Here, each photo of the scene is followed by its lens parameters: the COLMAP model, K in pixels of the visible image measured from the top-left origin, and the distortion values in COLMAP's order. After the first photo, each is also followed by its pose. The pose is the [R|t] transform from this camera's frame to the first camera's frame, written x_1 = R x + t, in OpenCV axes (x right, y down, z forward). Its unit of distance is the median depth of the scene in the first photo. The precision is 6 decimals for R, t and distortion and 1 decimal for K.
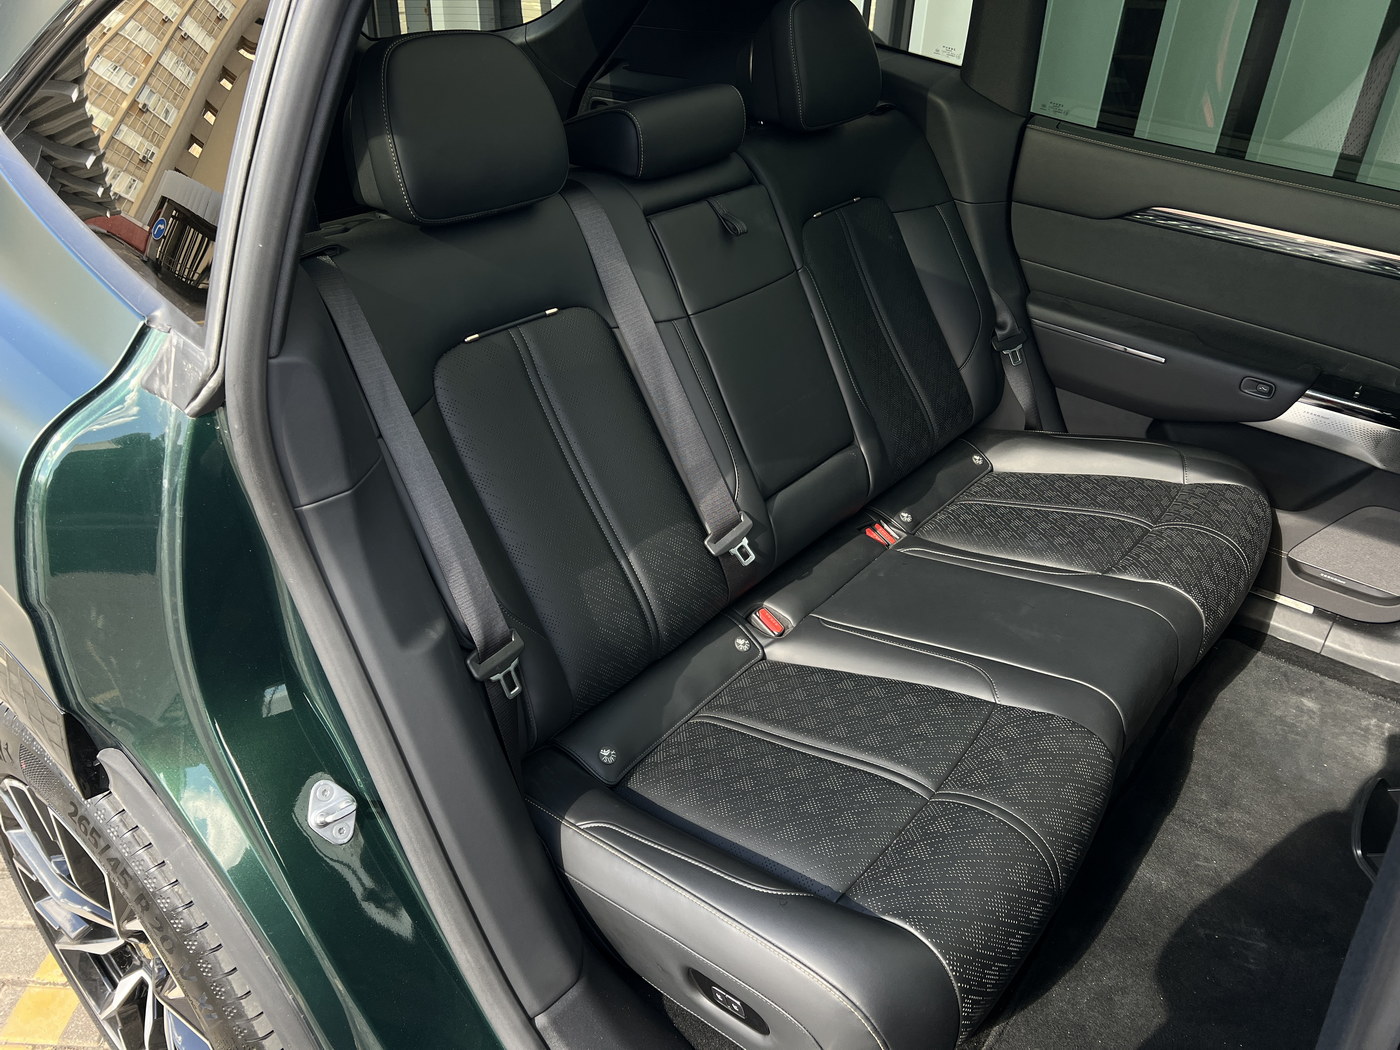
lens RADIAL K [[1088.0, 0, 700.0], [0, 1088.0, 525.0], [0, 0, 1]] dist [0.003878, 0.000610]
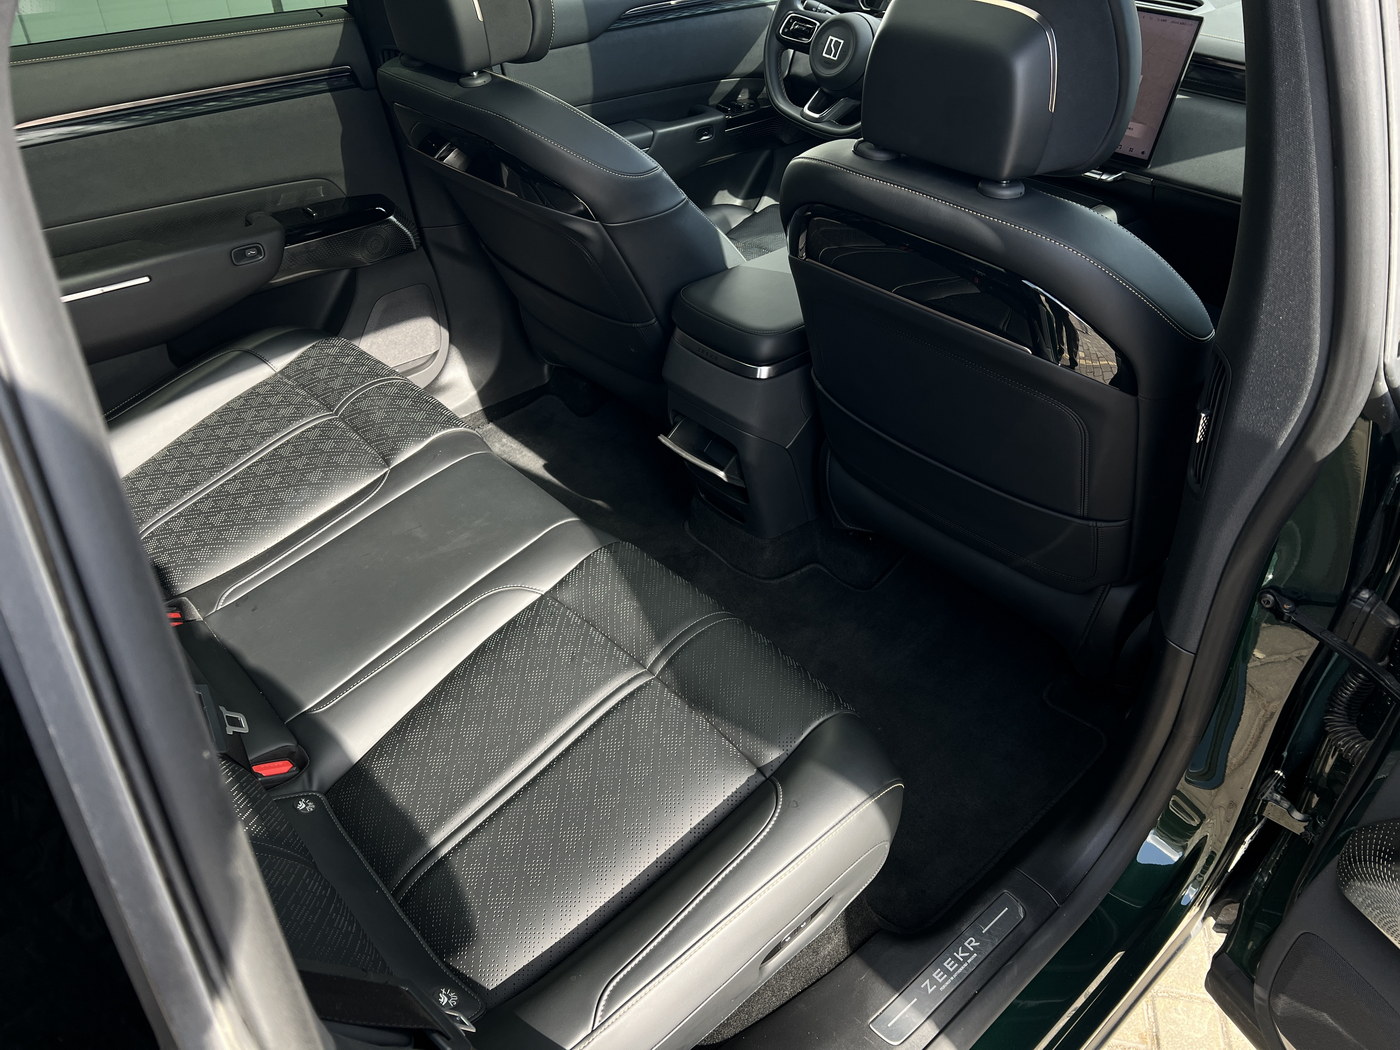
lens RADIAL K [[995.1, 0, 700.0], [0, 995.1, 525.0], [0, 0, 1]] dist [0.055295, -0.000449]
pose [[0.158921, -0.631869, 0.758608, -0.303323], [0.515245, 0.708518, 0.482209, -0.208546], [-0.842180, 0.314236, 0.438166, 0.382146]]
